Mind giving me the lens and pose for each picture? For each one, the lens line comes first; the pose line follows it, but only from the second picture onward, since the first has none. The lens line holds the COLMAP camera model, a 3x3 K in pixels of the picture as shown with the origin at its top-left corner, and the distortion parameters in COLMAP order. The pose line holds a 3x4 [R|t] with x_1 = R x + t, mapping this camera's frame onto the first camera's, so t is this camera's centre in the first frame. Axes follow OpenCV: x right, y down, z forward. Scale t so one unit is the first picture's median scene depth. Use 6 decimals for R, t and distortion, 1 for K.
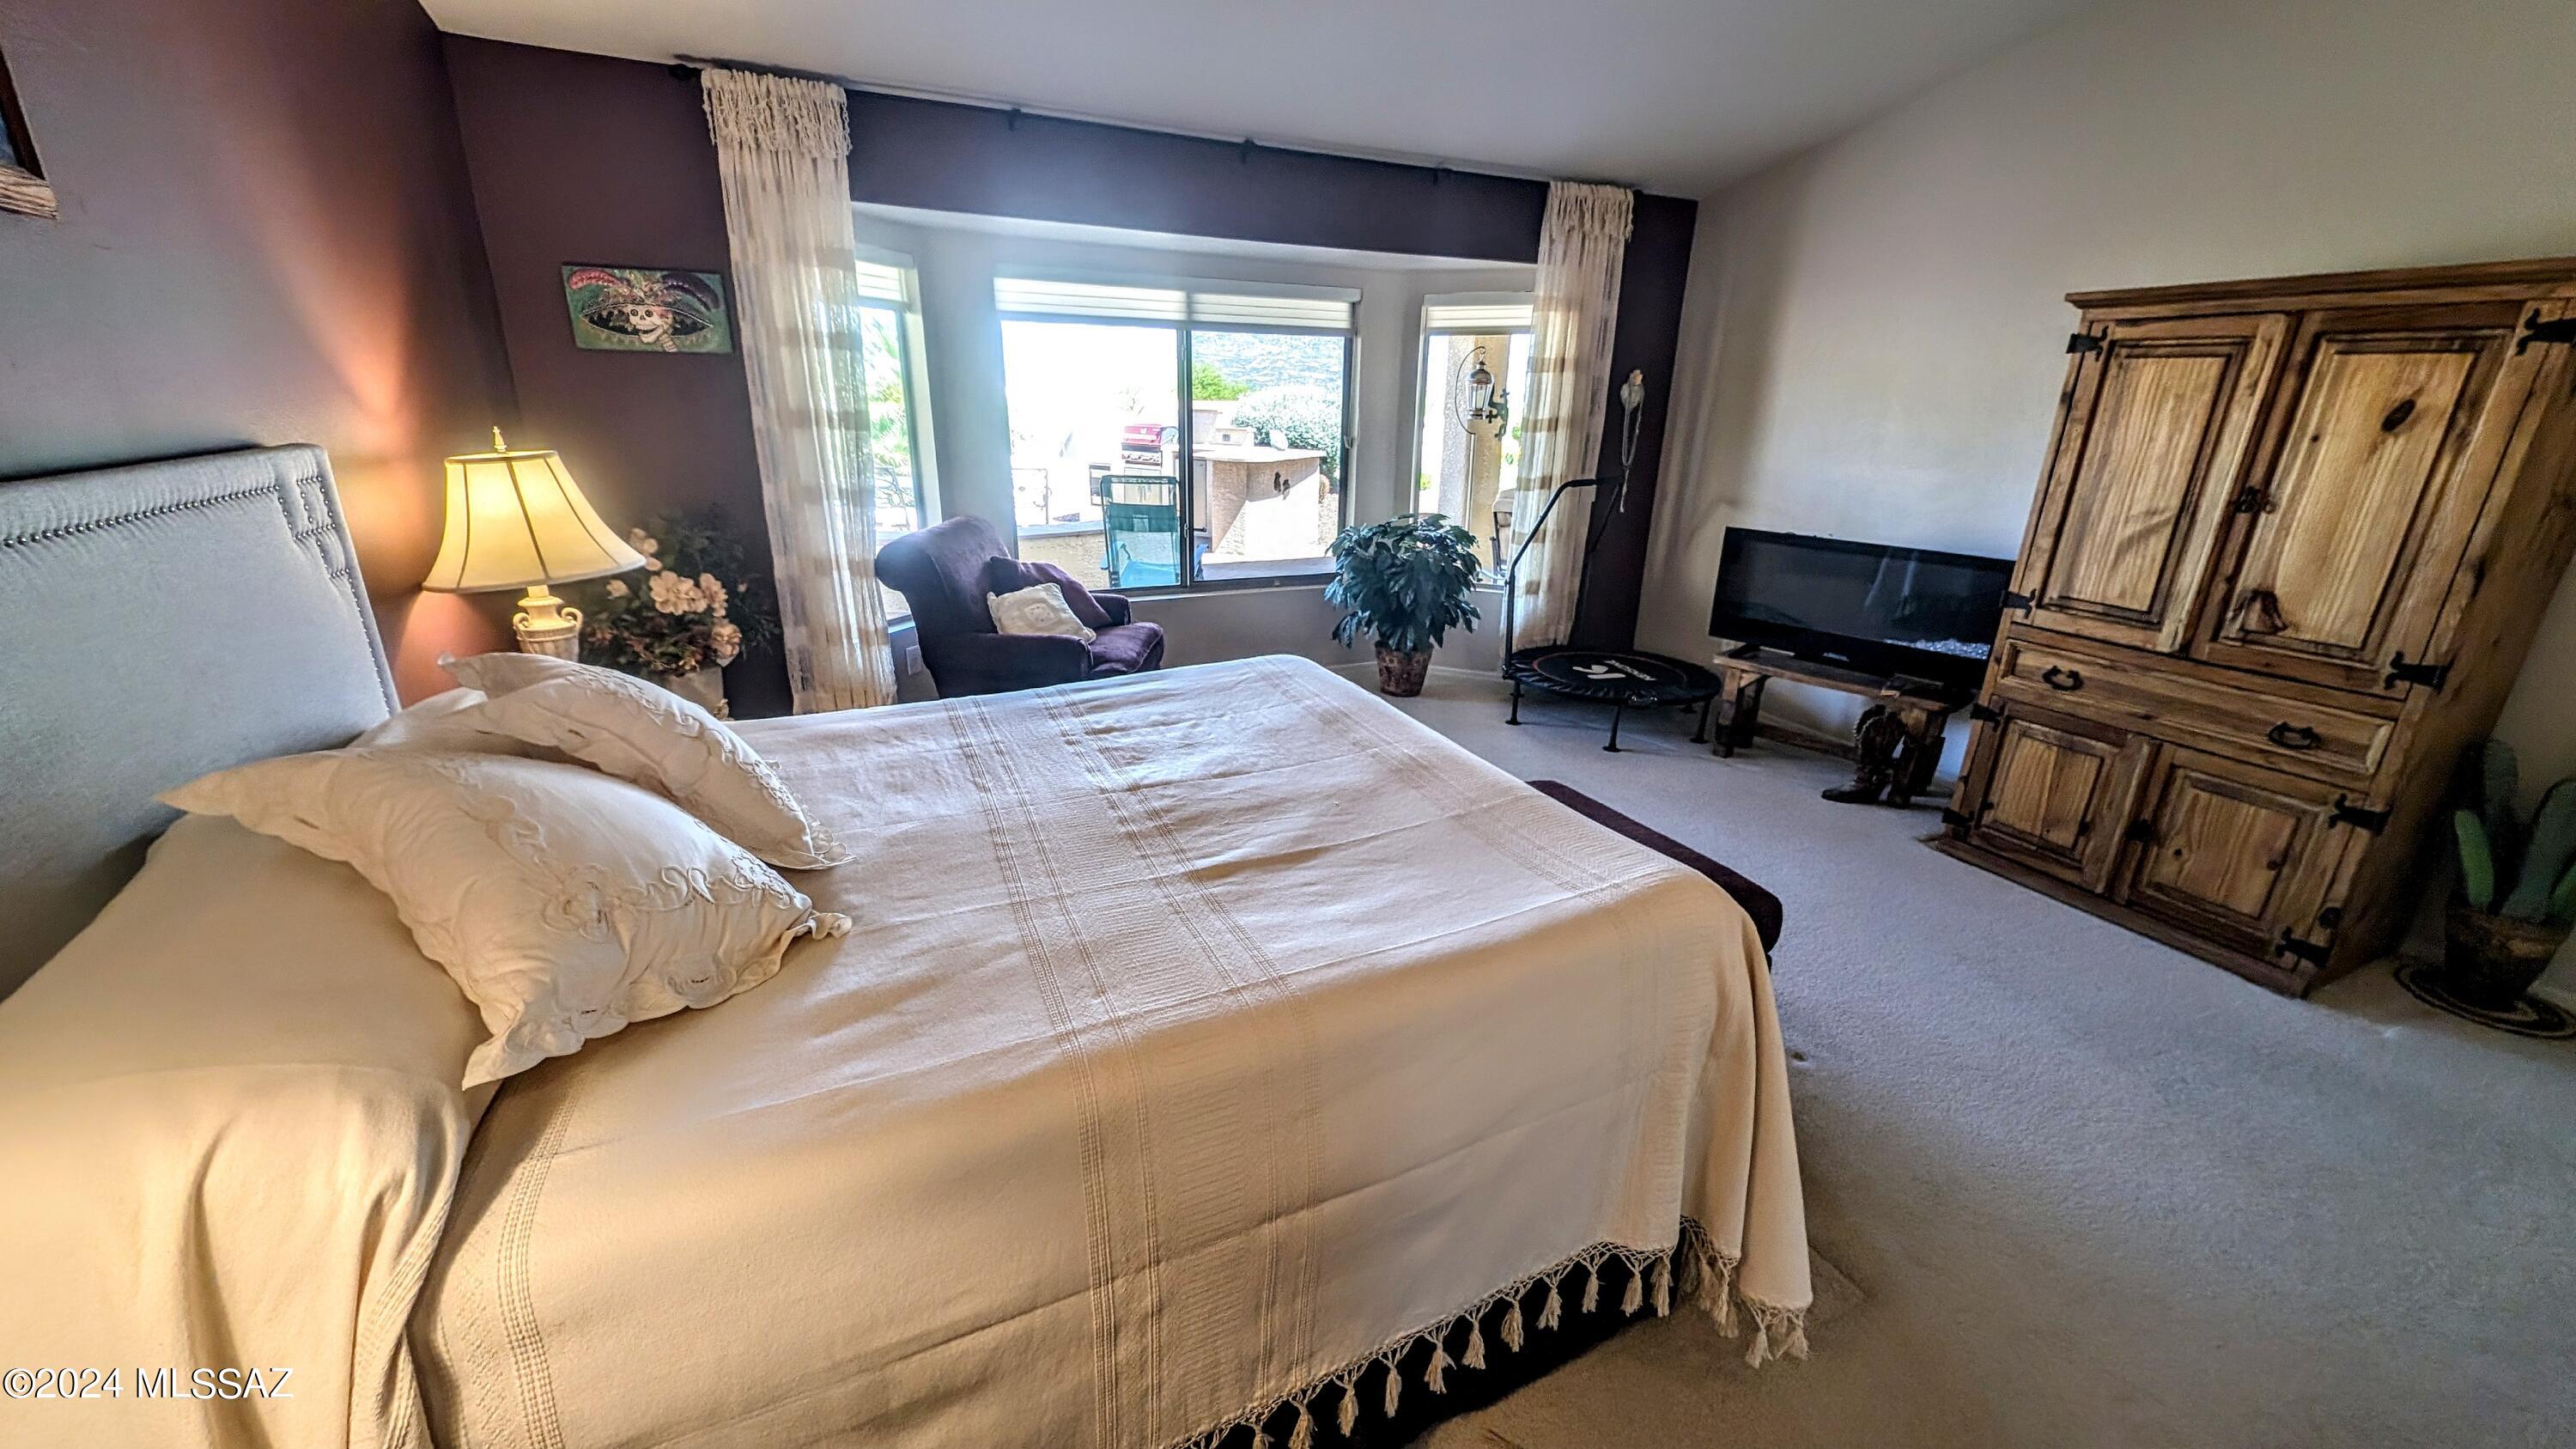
lens RADIAL K [[968.2, 0, 1288.0], [0, 968.2, 724.5], [0, 0, 1]] dist [0.019049, -0.007365]
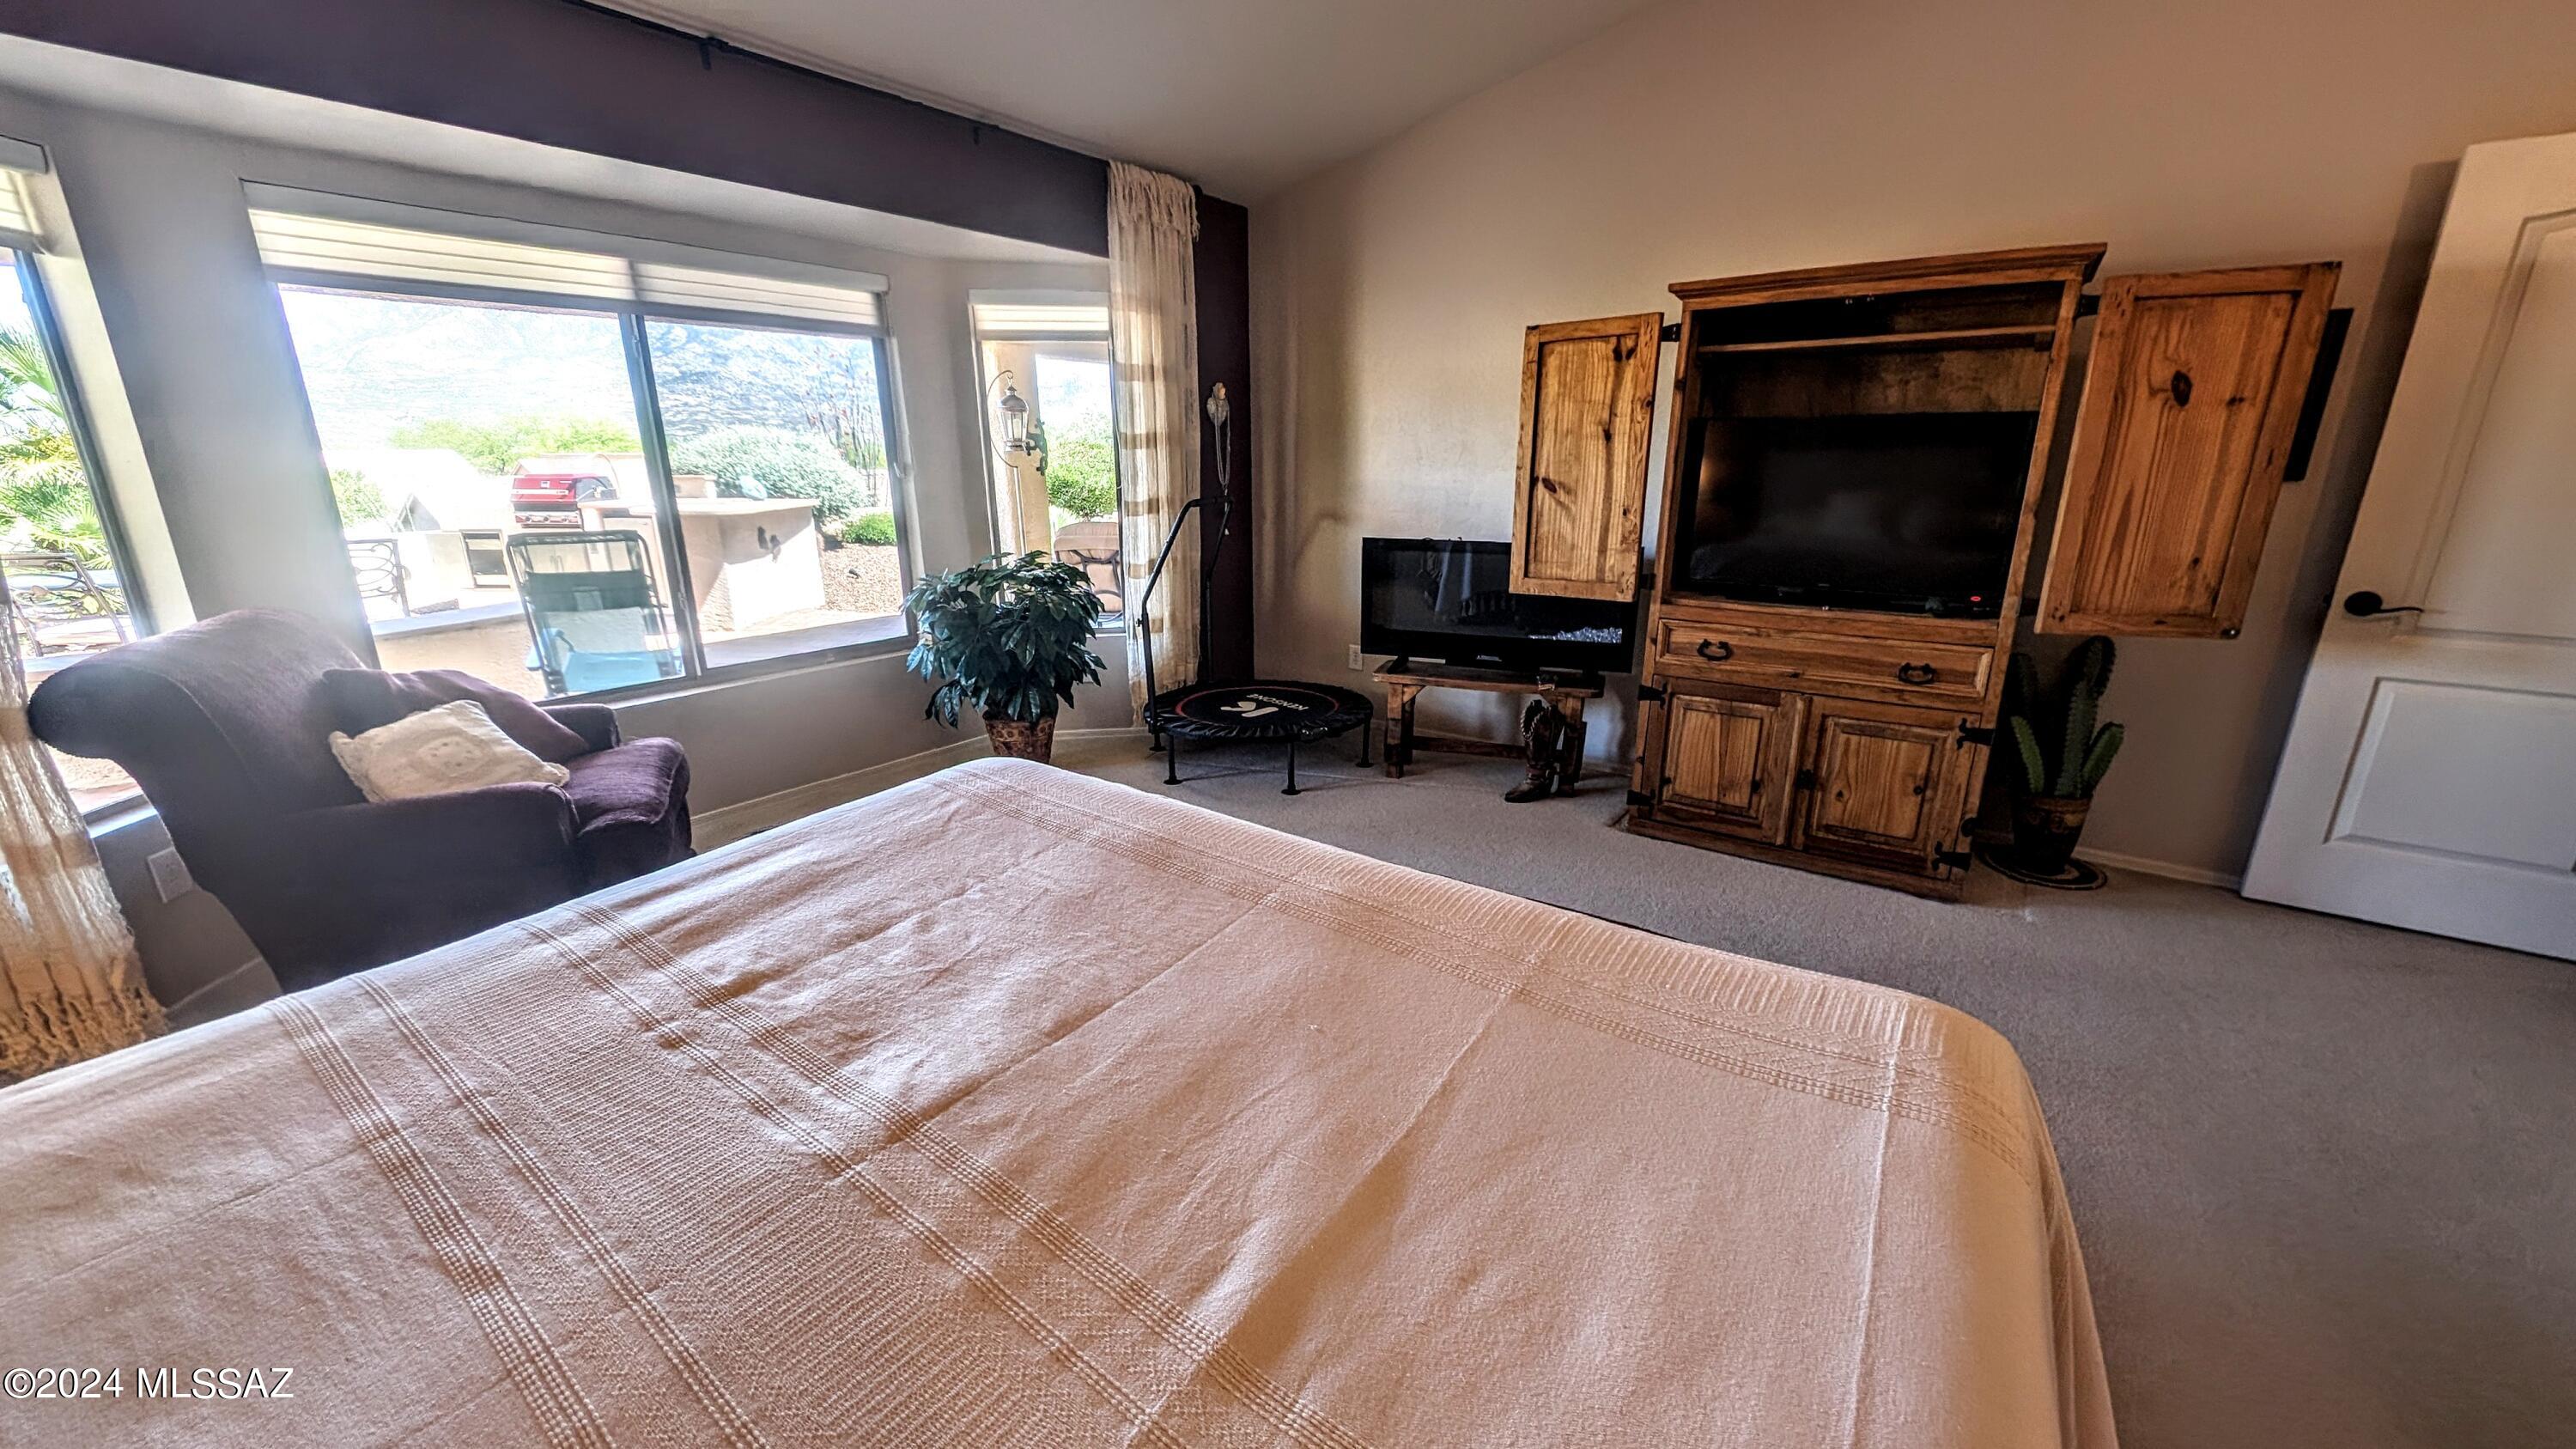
lens RADIAL K [[968.2, 0, 1288.0], [0, 968.2, 724.5], [0, 0, 1]] dist [0.019049, -0.007365]
pose [[0.872054, -0.158236, 0.463122, -0.083526], [0.179984, 0.983665, -0.002817, -0.038483], [-0.455112, 0.085811, 0.886290, 0.232885]]
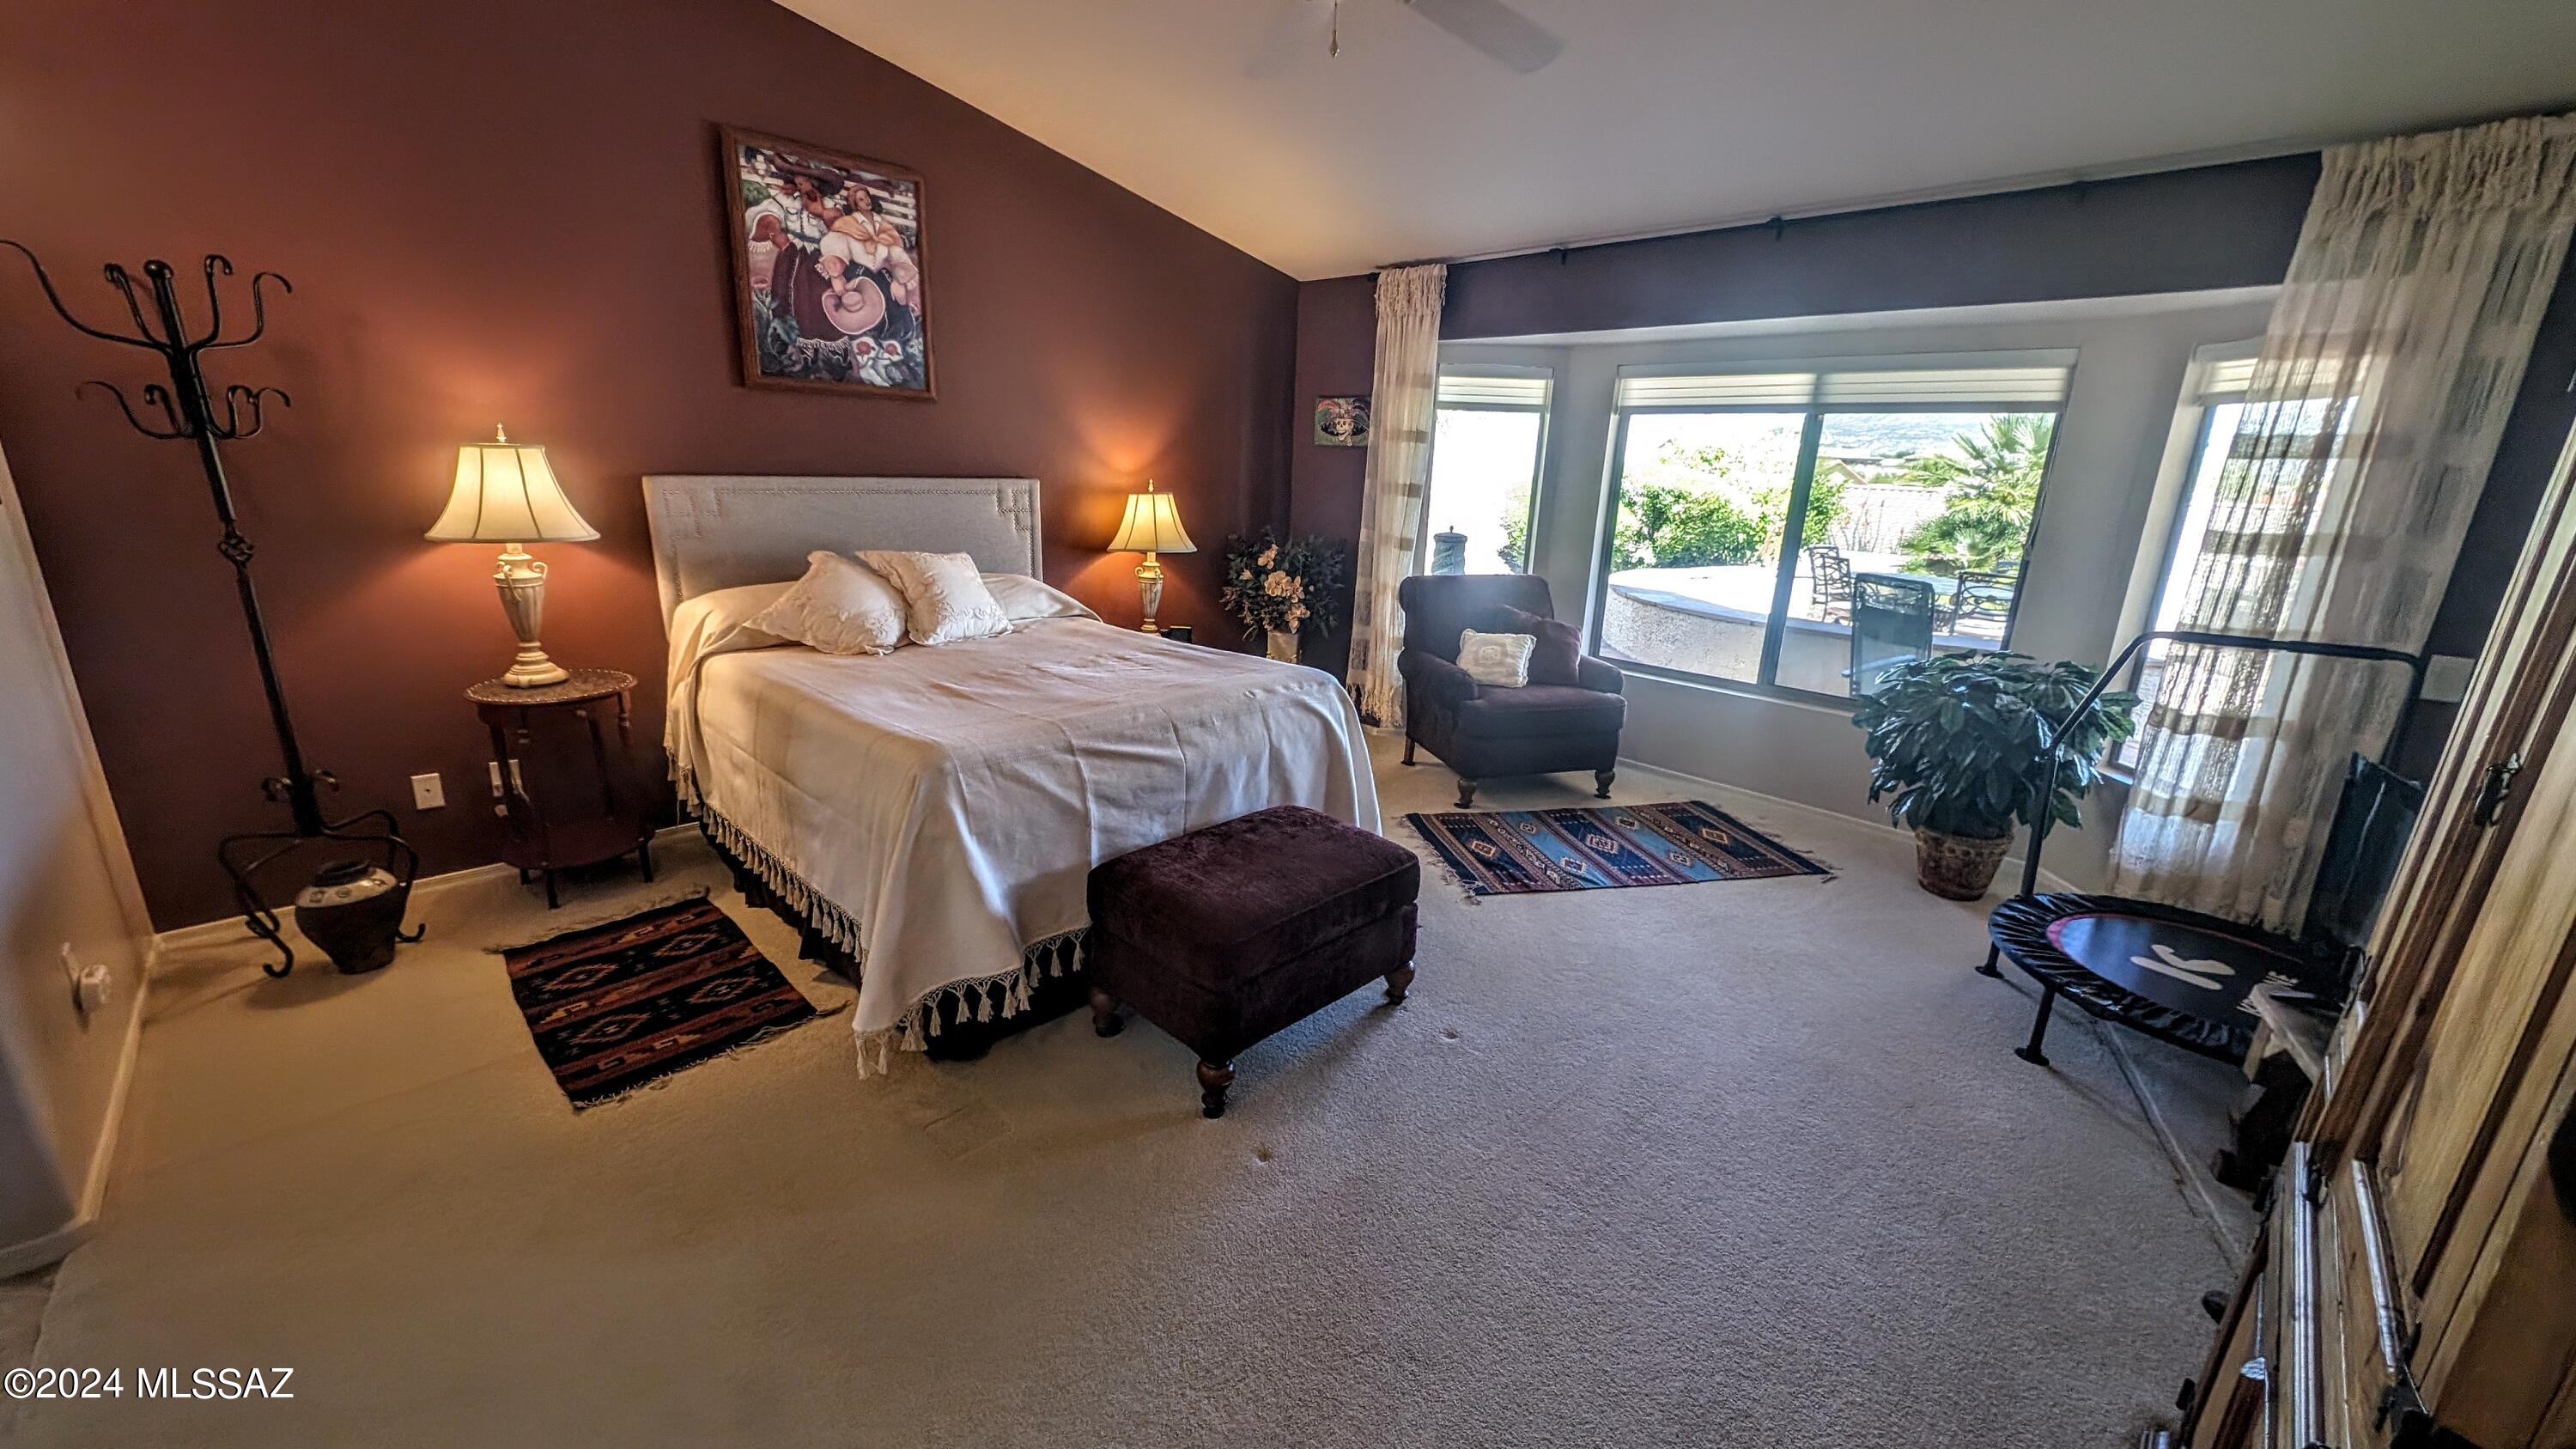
lens RADIAL K [[968.2, 0, 1288.0], [0, 968.2, 724.5], [0, 0, 1]] dist [0.019049, -0.007365]
pose [[0.342450, 0.247000, -0.906487, 0.782120], [-0.333234, 0.934031, 0.128617, -0.105946], [0.878455, 0.258027, 0.402167, 0.331349]]
